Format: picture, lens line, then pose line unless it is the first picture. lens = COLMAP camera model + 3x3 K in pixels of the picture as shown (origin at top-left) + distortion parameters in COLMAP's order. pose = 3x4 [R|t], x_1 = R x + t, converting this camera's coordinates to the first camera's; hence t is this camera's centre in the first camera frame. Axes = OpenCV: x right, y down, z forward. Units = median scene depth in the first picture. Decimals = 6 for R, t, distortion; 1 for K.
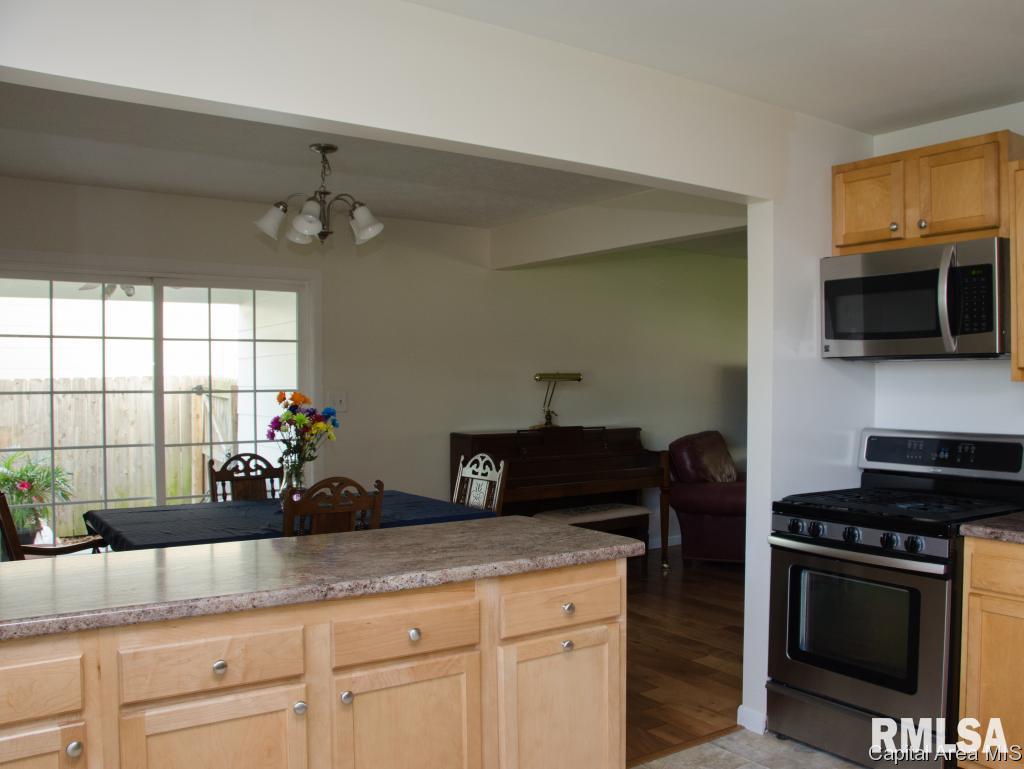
lens RADIAL K [[904.7, 0, 512.0], [0, 904.7, 384.5], [0, 0, 1]] dist [-0.053755, -0.005779]
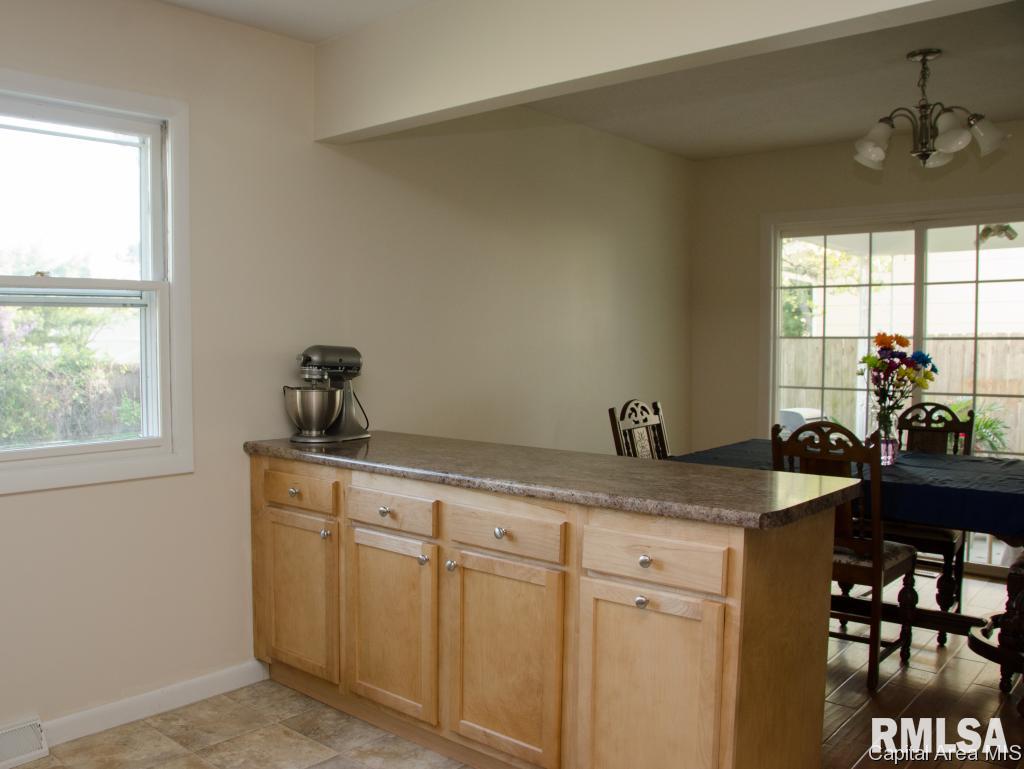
lens RADIAL K [[904.7, 0, 512.0], [0, 904.7, 384.5], [0, 0, 1]] dist [-0.053755, -0.005779]
pose [[0.258279, 0.044636, -0.965039, 0.478542], [-0.005604, 0.998984, 0.044707, 0.019508], [0.966054, -0.006139, 0.258267, 0.351804]]
